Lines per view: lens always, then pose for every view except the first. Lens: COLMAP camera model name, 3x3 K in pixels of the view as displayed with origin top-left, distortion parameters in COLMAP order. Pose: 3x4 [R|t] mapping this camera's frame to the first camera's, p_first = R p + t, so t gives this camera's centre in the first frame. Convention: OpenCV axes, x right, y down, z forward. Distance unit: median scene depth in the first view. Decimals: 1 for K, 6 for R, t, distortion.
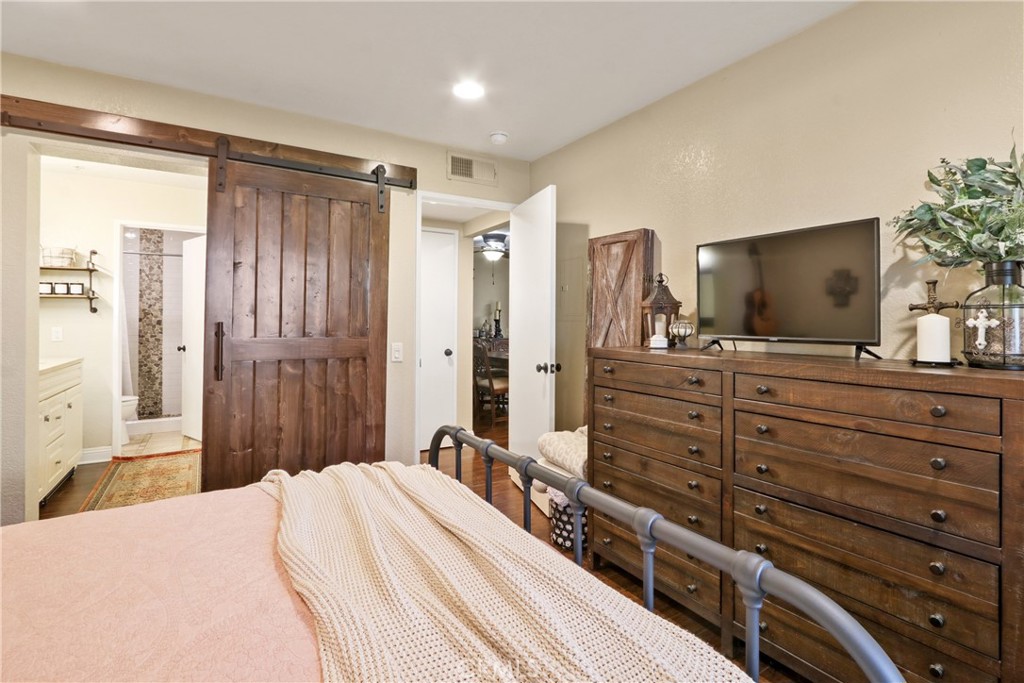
lens RADIAL K [[486.3, 0, 511.7], [0, 486.3, 316.0], [0, 0, 1]] dist [-0.003722, -0.000291]
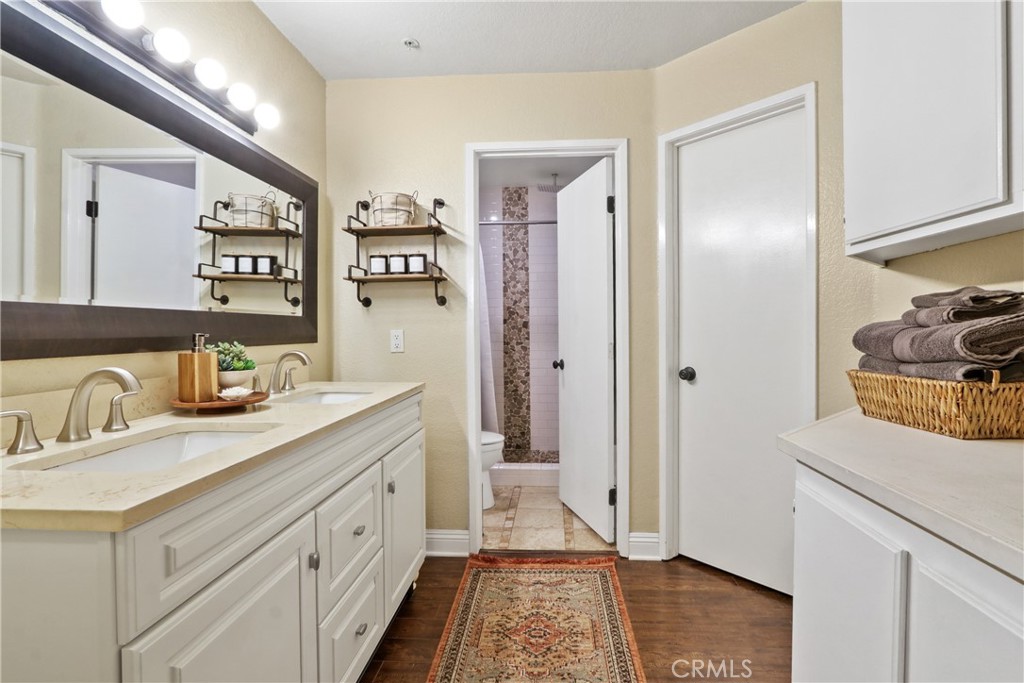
lens RADIAL K [[483.4, 0, 516.8], [0, 483.4, 325.9], [0, 0, 1]] dist [-0.018779, 0.000463]
pose [[0.807452, -0.010407, -0.589842, -0.311628], [0.015126, 0.999881, 0.003064, 0.013241], [0.589739, -0.011396, 0.807513, 0.409519]]
